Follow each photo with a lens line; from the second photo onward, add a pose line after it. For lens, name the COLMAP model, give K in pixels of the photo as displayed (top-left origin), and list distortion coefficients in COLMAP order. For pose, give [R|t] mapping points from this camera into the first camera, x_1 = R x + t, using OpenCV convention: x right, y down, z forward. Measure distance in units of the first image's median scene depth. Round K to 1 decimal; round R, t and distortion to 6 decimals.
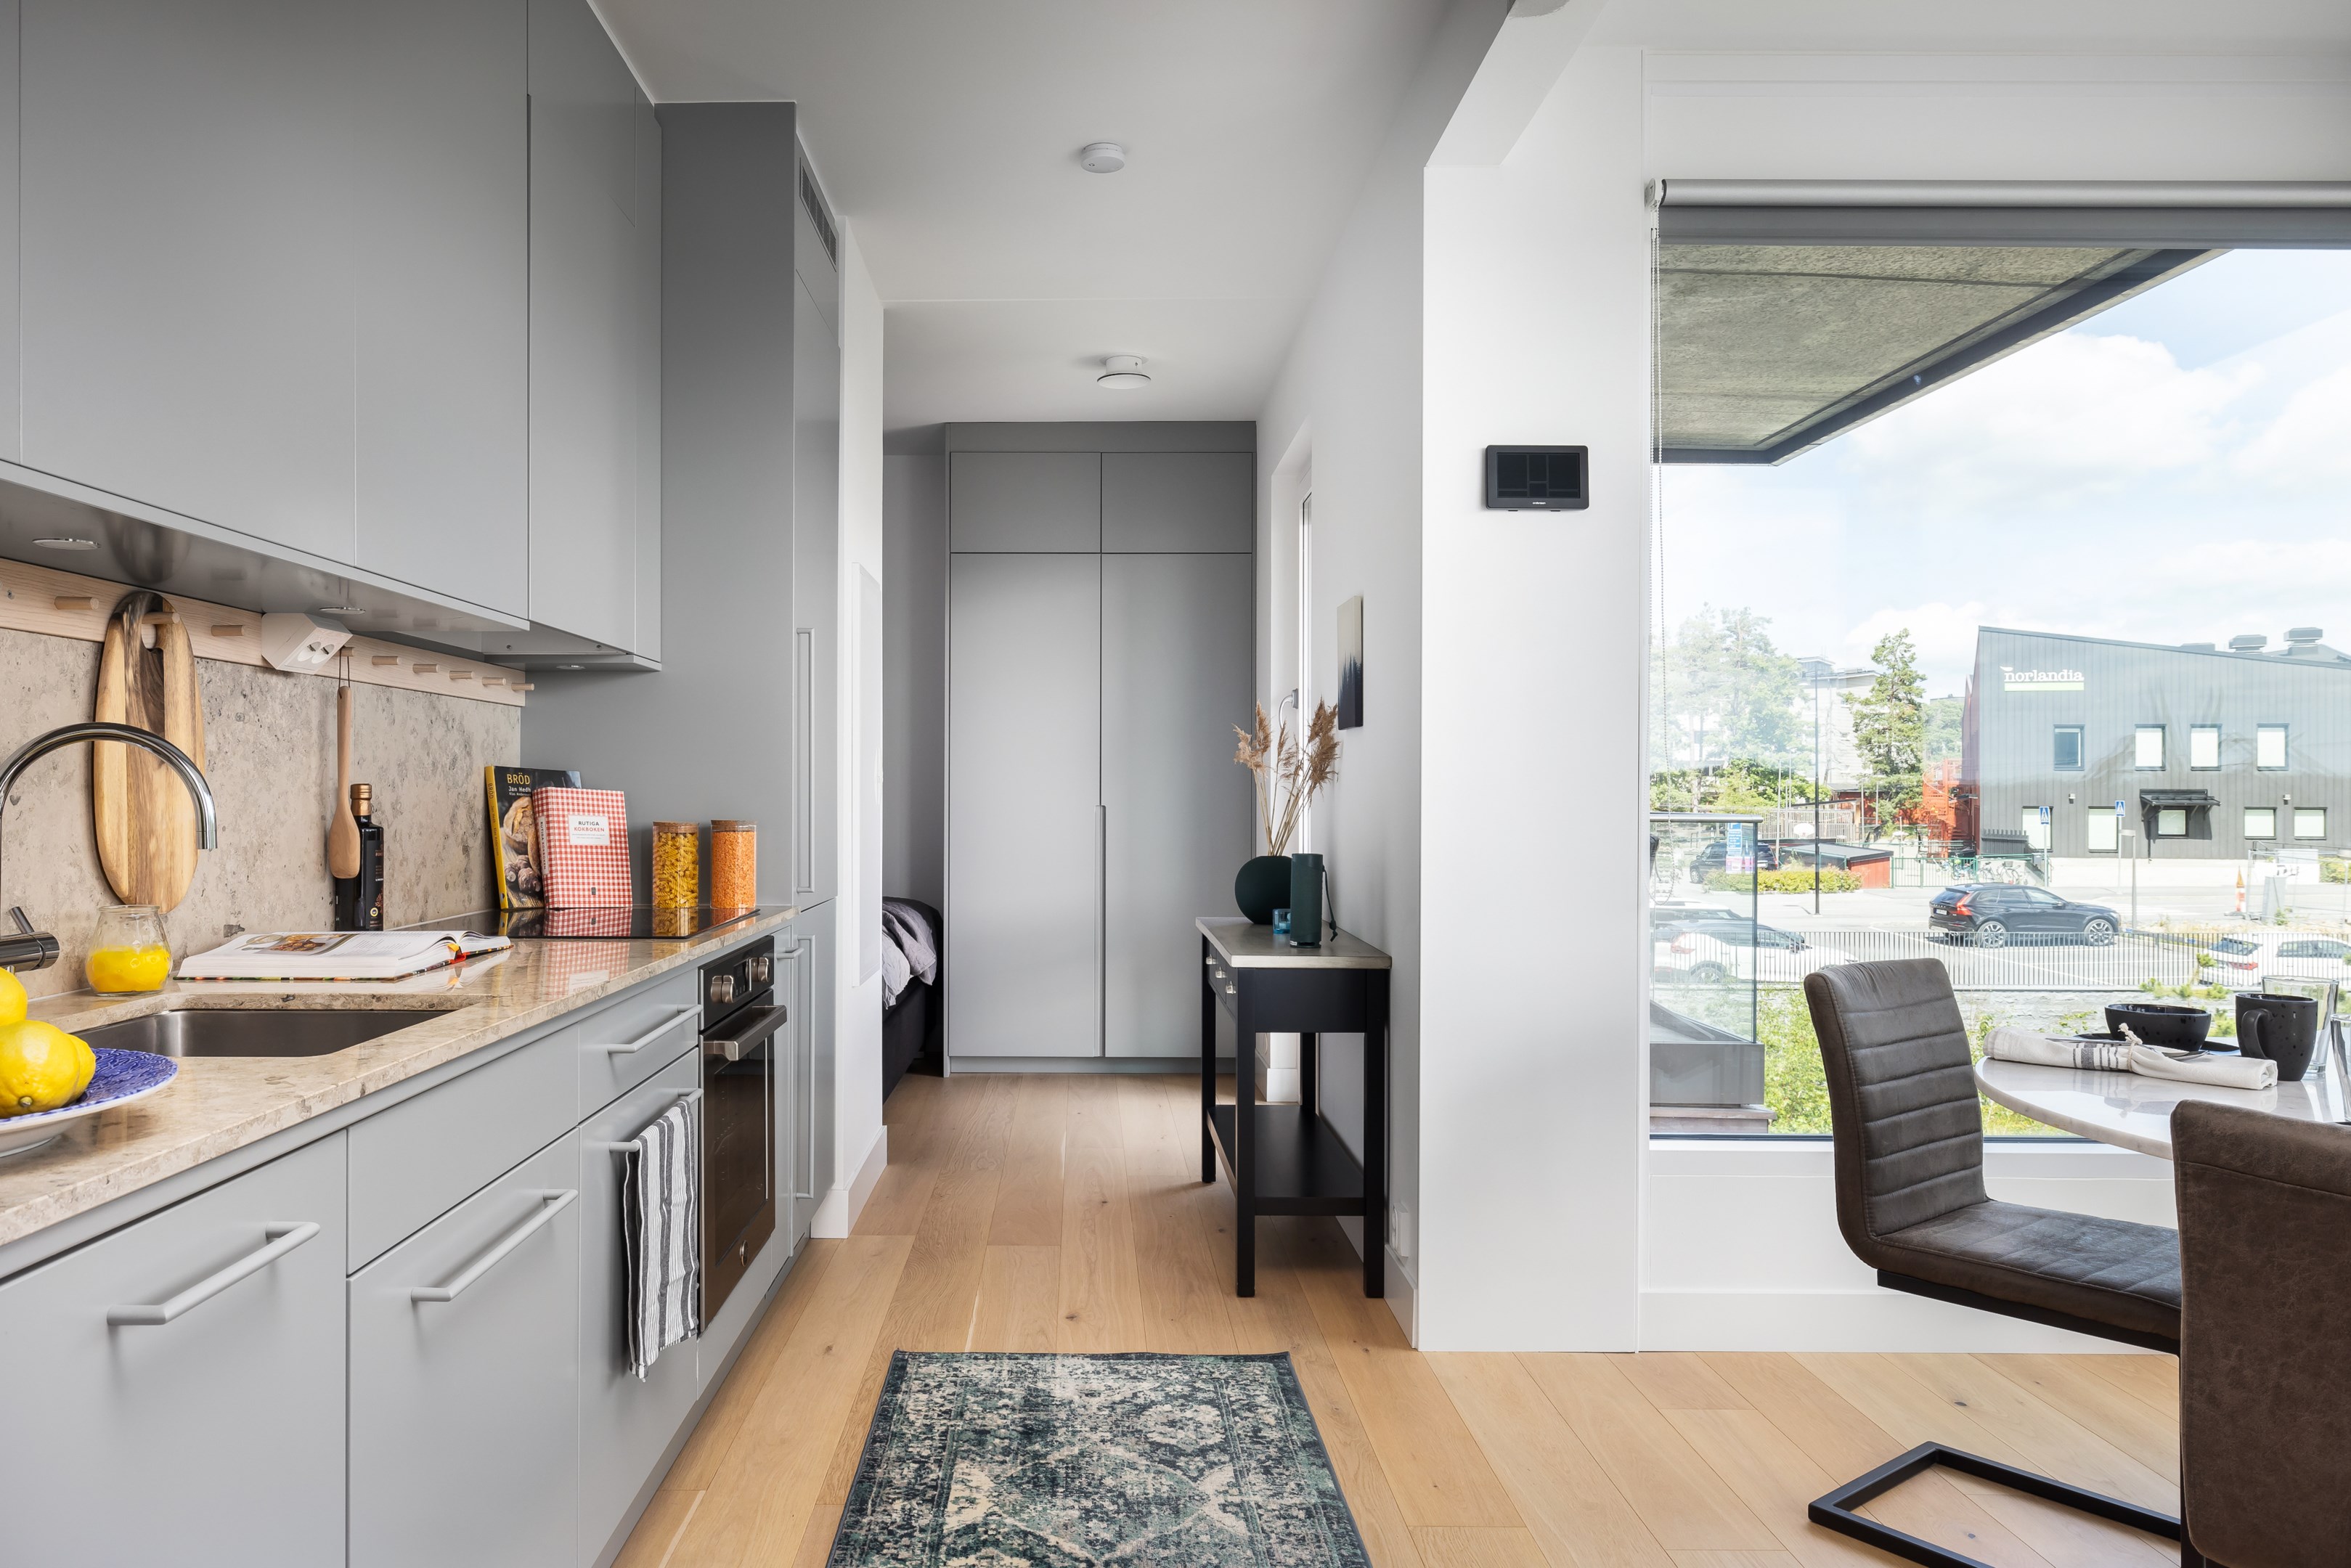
lens RADIAL K [[1562.2, 0, 1175.5], [0, 1562.2, 784.0], [0, 0, 1]] dist [-0.000077, -0.000102]
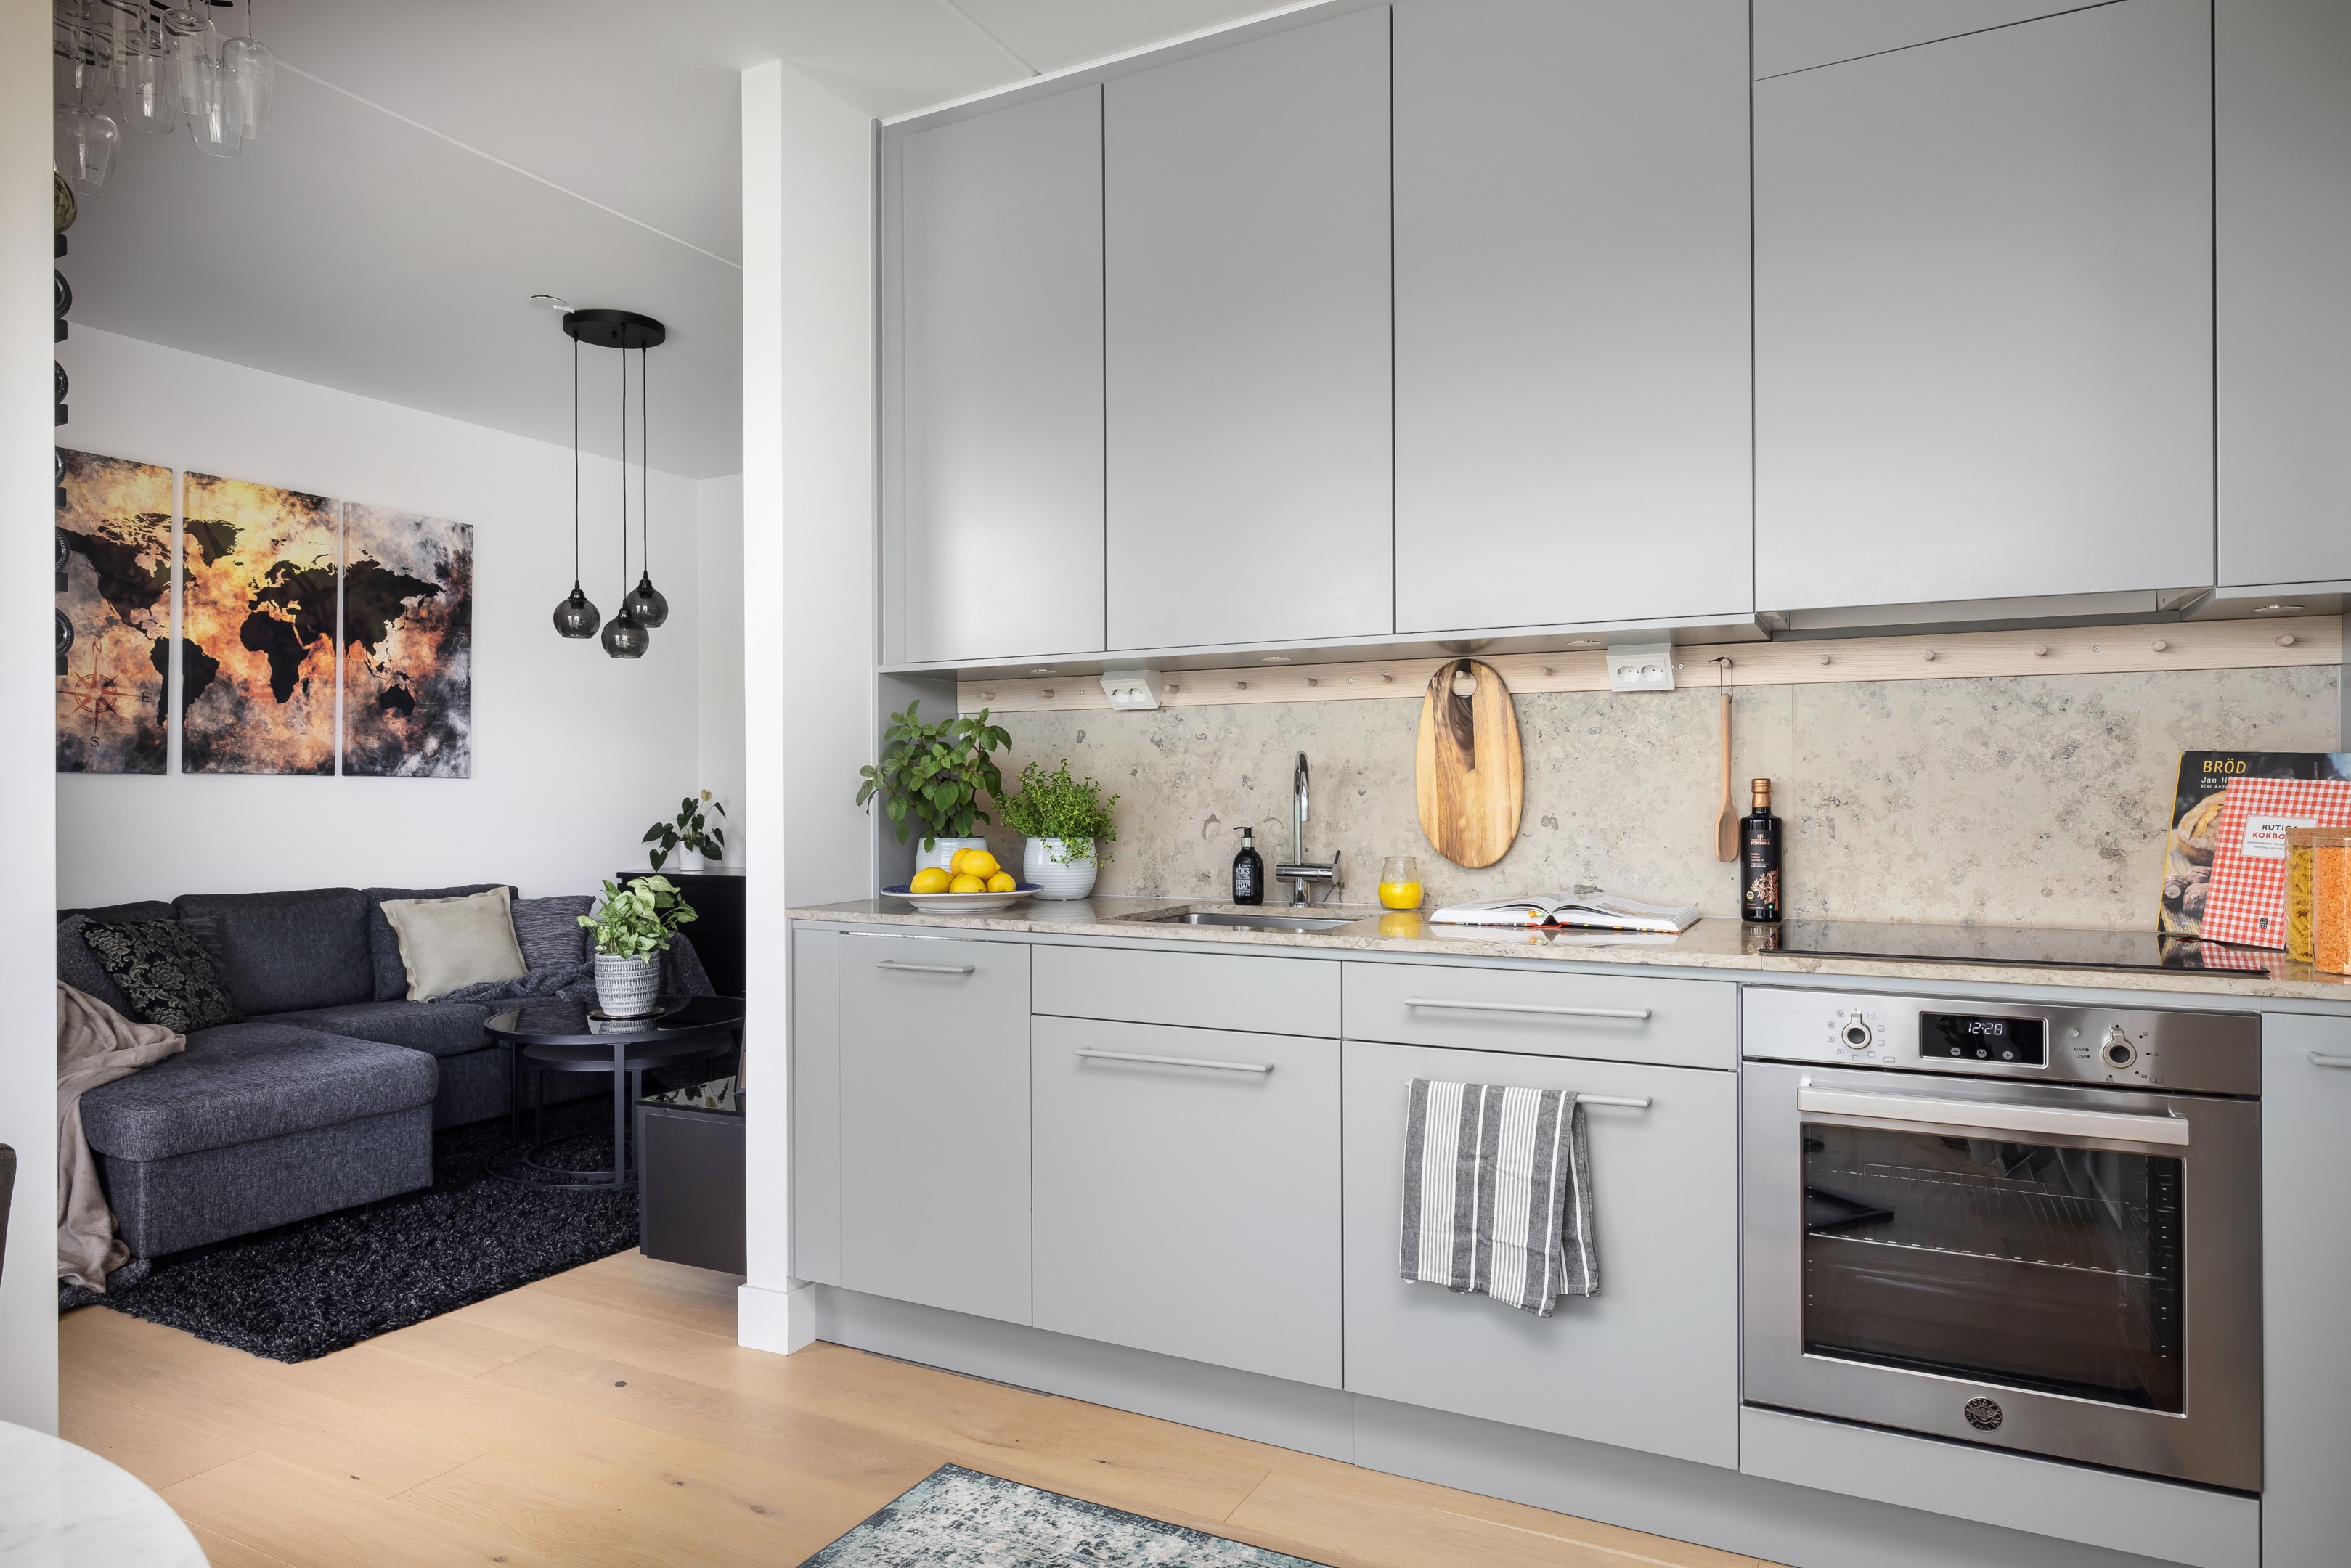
lens RADIAL K [[1425.6, 0, 1175.5], [0, 1425.6, 784.0], [0, 0, 1]] dist [0.000127, 0.000061]
pose [[-0.516814, -0.000448, -0.856098, 0.611398], [0.009709, 0.999932, -0.006384, 0.006668], [0.856043, -0.011611, -0.516775, 1.291118]]
